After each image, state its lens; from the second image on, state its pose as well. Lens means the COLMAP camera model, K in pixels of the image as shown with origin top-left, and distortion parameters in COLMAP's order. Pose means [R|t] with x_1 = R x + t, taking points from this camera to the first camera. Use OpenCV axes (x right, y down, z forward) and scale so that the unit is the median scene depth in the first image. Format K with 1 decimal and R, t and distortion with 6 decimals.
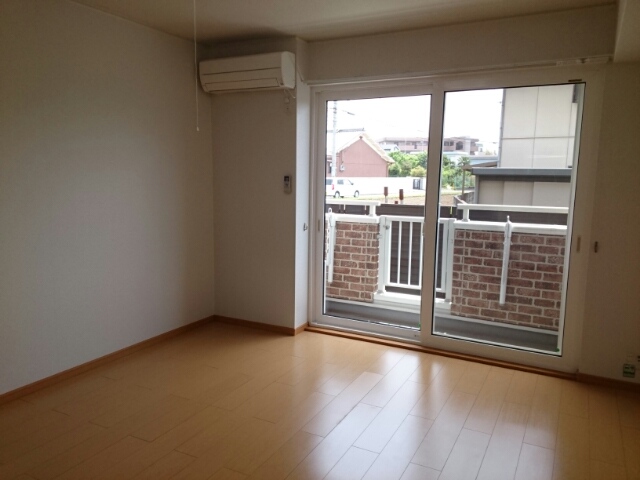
lens RADIAL K [[506.2, 0, 317.5], [0, 506.2, 242.5], [0, 0, 1]] dist [0.121949, -0.144182]
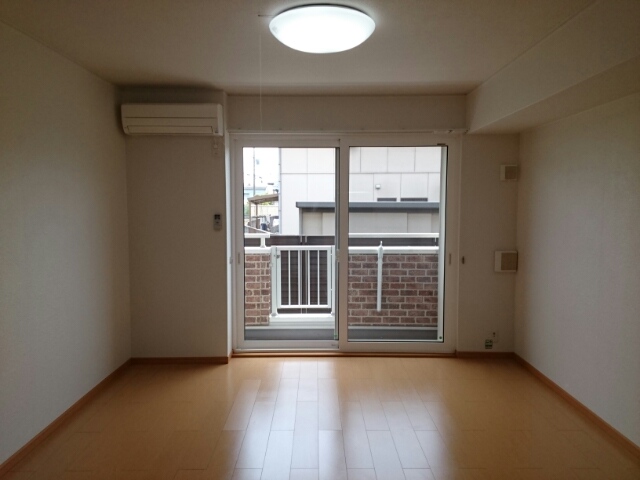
lens RADIAL K [[506.2, 0, 317.5], [0, 506.2, 242.5], [0, 0, 1]] dist [0.121949, -0.144182]
pose [[0.885186, -0.052004, 0.462322, -0.348333], [0.077691, 0.996302, -0.036683, -0.014314], [-0.458705, 0.068390, 0.885953, -0.049988]]
